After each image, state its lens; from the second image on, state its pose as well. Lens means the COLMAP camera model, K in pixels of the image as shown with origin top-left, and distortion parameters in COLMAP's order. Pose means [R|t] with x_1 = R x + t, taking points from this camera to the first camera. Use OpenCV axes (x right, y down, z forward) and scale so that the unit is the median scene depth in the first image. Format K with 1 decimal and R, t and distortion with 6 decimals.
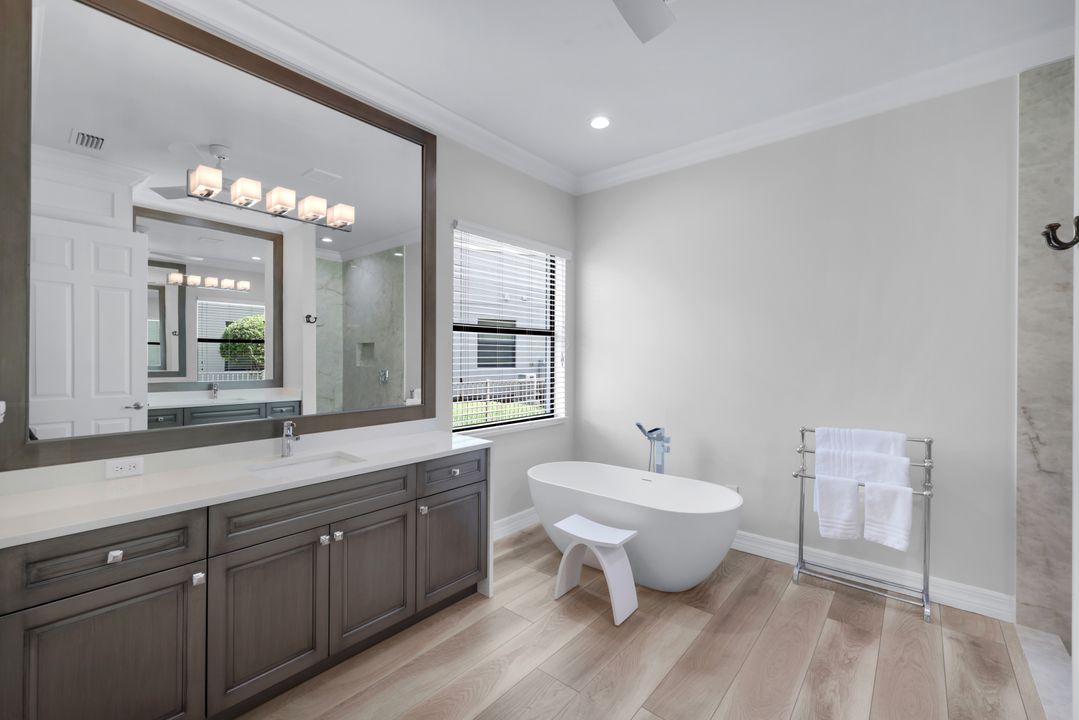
lens RADIAL K [[441.9, 0, 539.5], [0, 441.9, 360.0], [0, 0, 1]] dist [-0.013863, 0.000059]
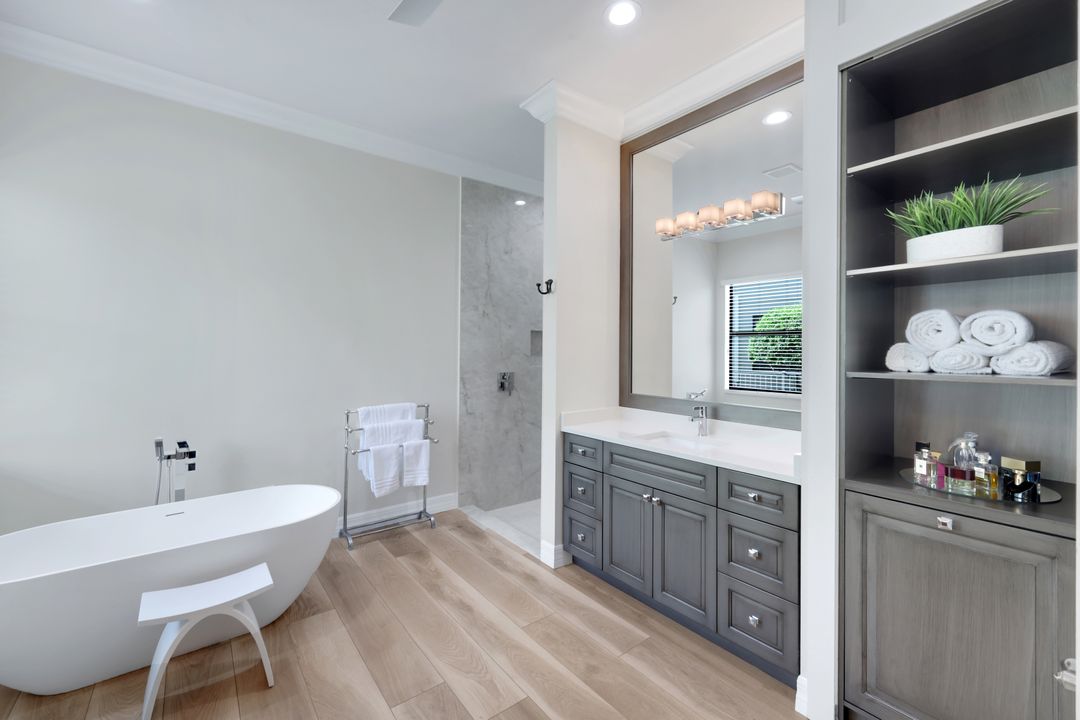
lens RADIAL K [[442.3, 0, 533.7], [0, 442.3, 351.8], [0, 0, 1]] dist [-0.000596, -0.000087]
pose [[0.205399, -0.011896, 0.978606, -0.480894], [0.003362, 0.999929, 0.011449, -0.008969], [-0.978673, 0.000939, 0.205424, 0.354909]]
